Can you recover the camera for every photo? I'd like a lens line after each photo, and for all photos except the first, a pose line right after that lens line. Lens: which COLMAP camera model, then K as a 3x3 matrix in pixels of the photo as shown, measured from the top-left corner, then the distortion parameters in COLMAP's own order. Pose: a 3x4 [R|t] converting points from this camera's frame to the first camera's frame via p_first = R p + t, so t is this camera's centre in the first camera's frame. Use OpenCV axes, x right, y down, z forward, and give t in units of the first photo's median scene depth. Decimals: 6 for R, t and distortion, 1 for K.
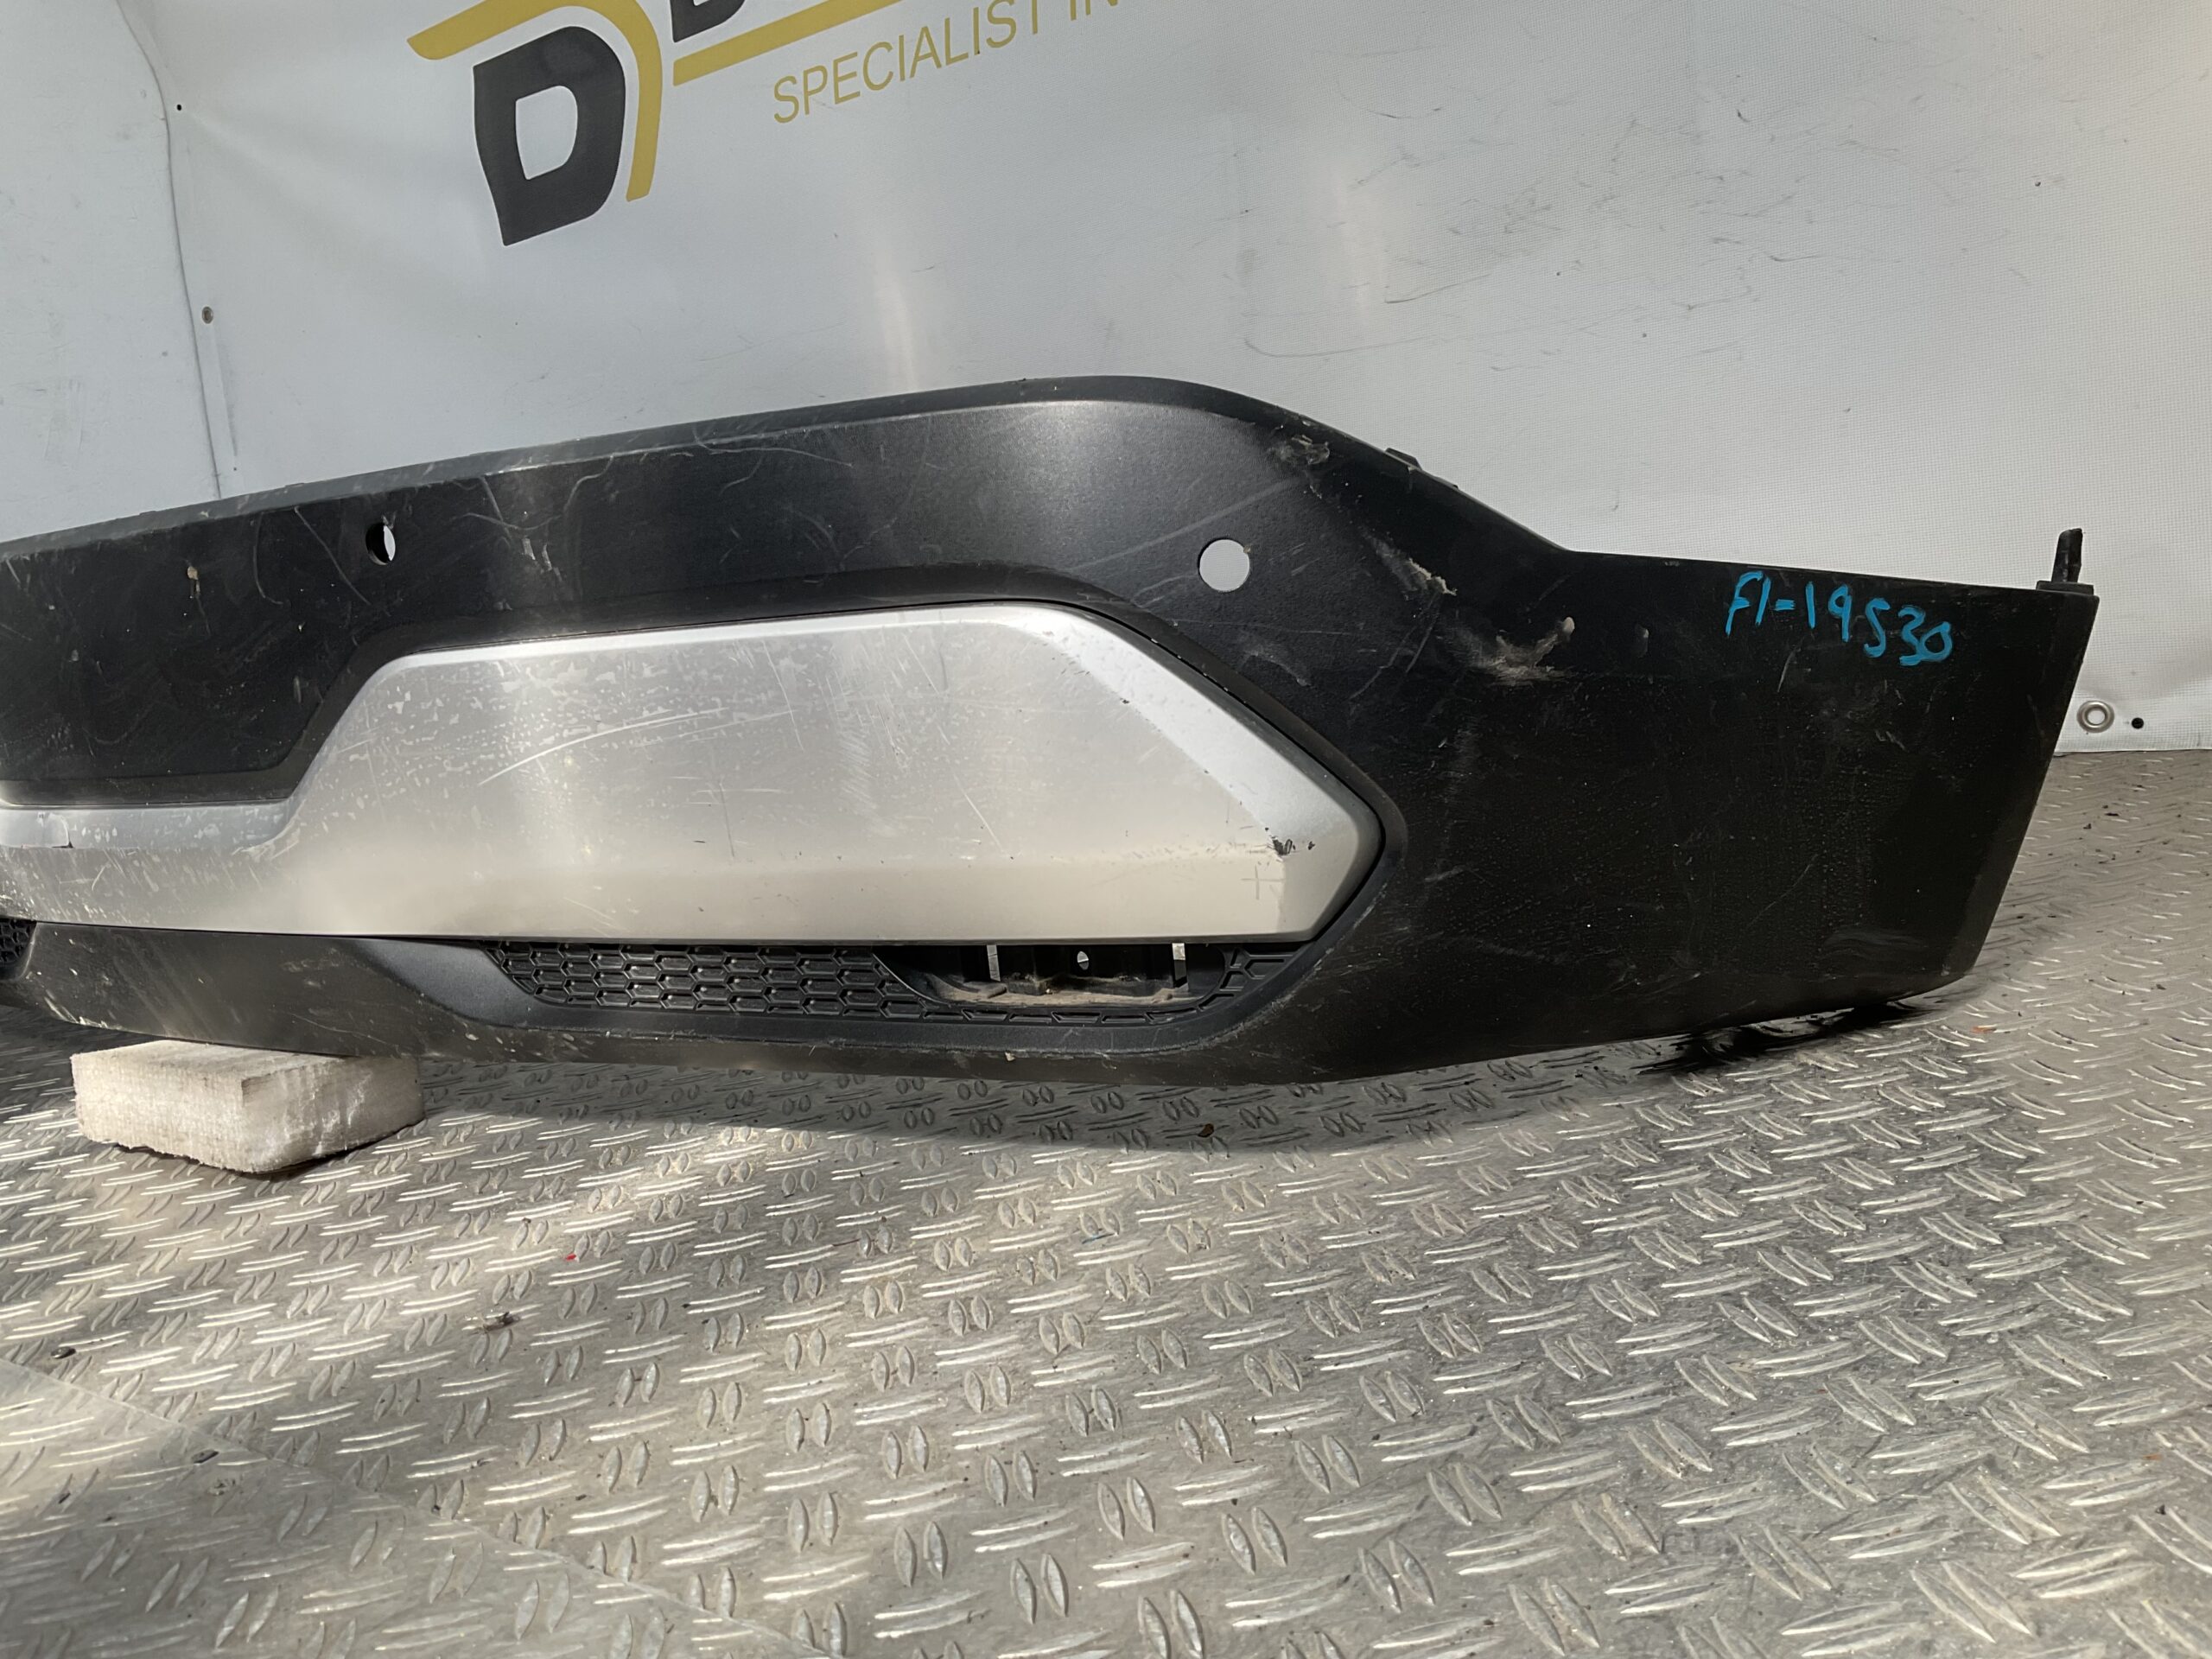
lens RADIAL K [[1833.9, 0, 1100.4], [0, 1833.9, 799.2], [0, 0, 1]] dist [0.120557, -0.262459]
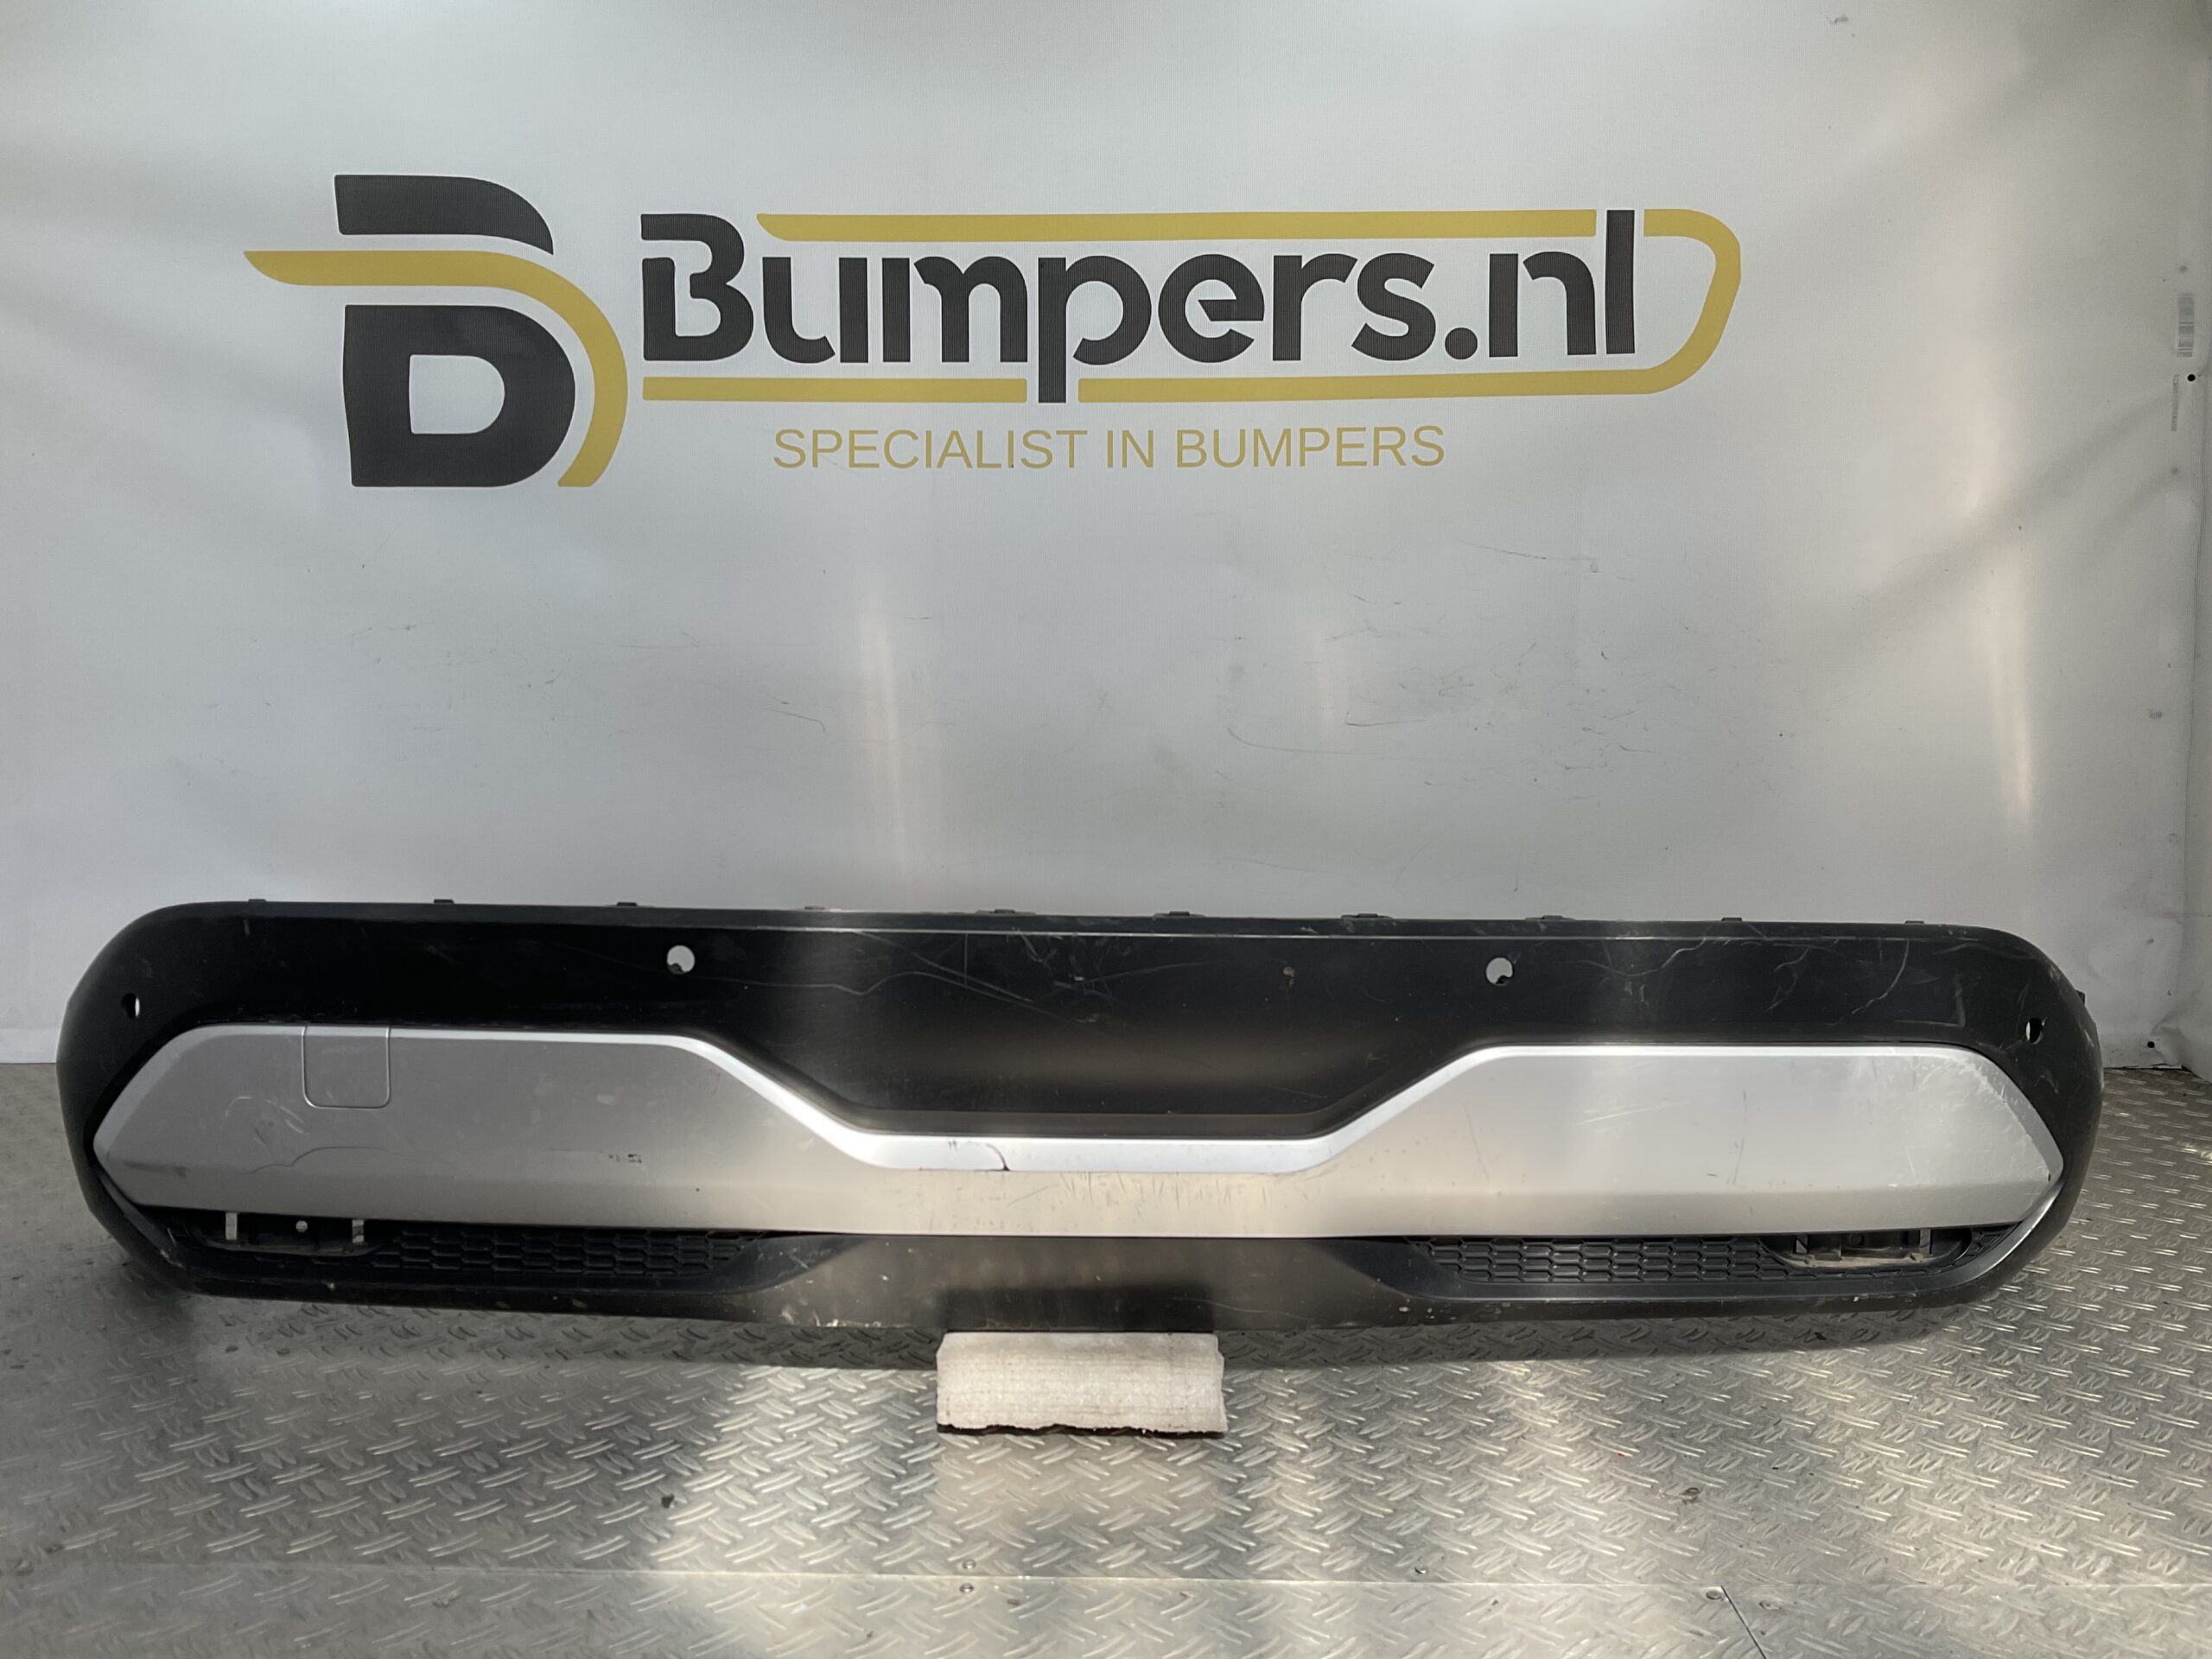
lens RADIAL K [[1833.9, 0, 1100.4], [0, 1833.9, 799.2], [0, 0, 1]] dist [0.120557, -0.262459]
pose [[0.808256, 0.086419, 0.582455, -1.293350], [-0.027131, 0.993587, -0.109770, -0.088126], [-0.588206, 0.072919, 0.805417, -0.011827]]
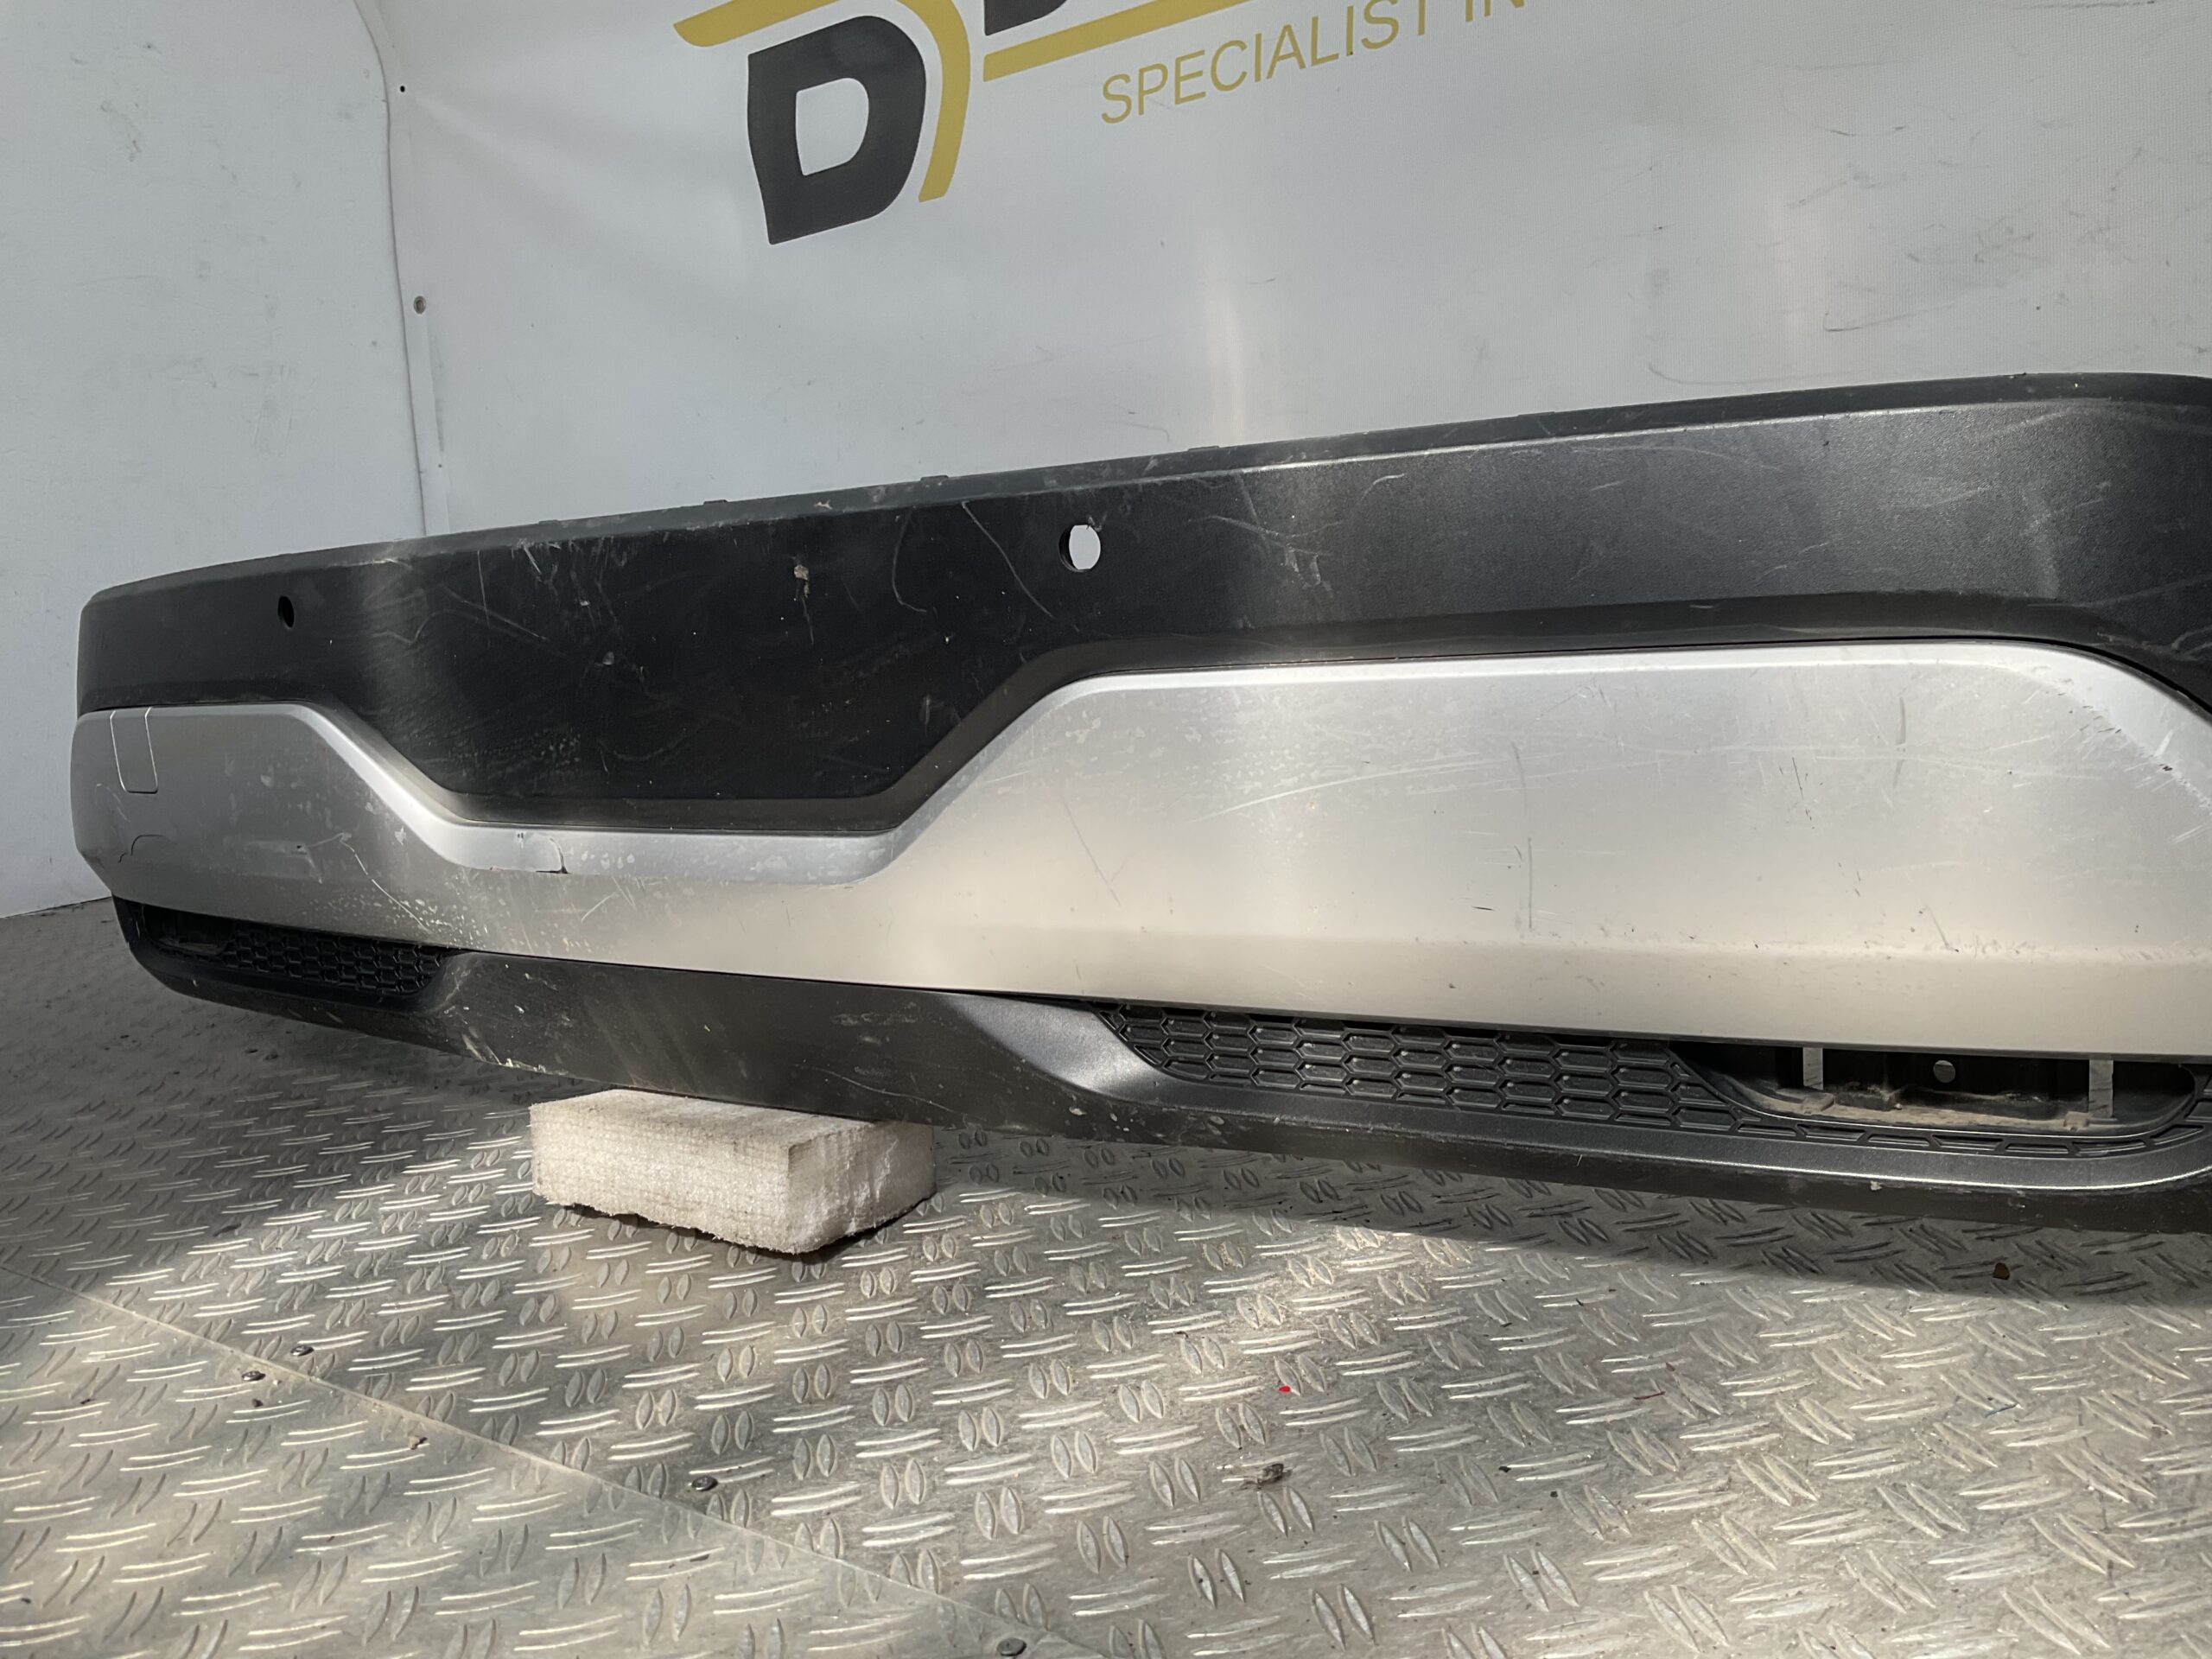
lens RADIAL K [[1833.9, 0, 1100.4], [0, 1833.9, 799.2], [0, 0, 1]] dist [0.120557, -0.262459]
pose [[0.999159, 0.040812, -0.004010, -0.314122], [-0.040881, 0.998987, -0.018829, -0.003359], [0.003237, 0.018977, 0.999815, 0.120298]]
